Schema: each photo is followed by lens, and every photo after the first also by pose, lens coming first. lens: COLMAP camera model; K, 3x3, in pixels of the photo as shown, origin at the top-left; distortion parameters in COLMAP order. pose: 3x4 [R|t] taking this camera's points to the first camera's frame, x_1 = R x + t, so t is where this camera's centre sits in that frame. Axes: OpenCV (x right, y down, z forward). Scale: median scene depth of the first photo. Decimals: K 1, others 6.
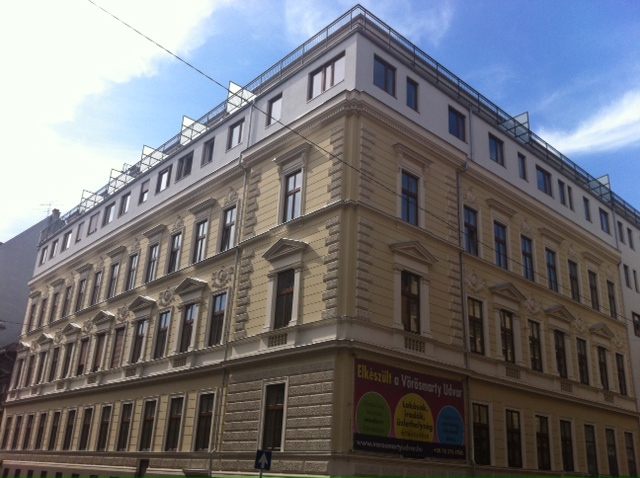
lens RADIAL K [[594.9, 0, 320.0], [0, 594.9, 239.0], [0, 0, 1]] dist [0.130184, -0.341813]
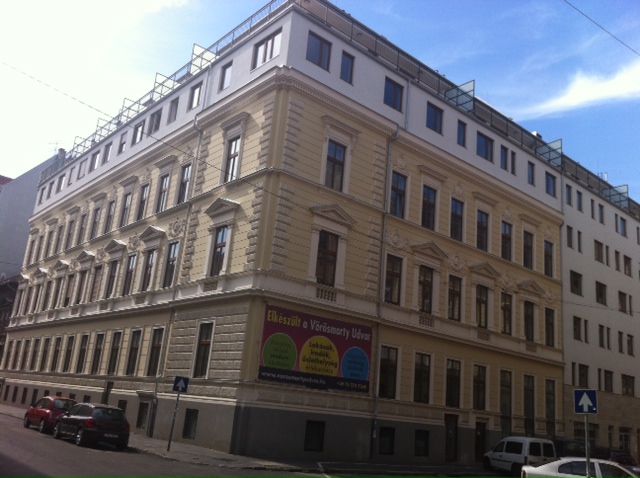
lens RADIAL K [[594.9, 0, 320.0], [0, 594.9, 239.0], [0, 0, 1]] dist [0.130184, -0.341813]
pose [[0.998626, 0.037301, -0.036810, 0.150546], [-0.033388, 0.994252, 0.101727, -0.039389], [0.040393, -0.100358, 0.994131, -0.113355]]
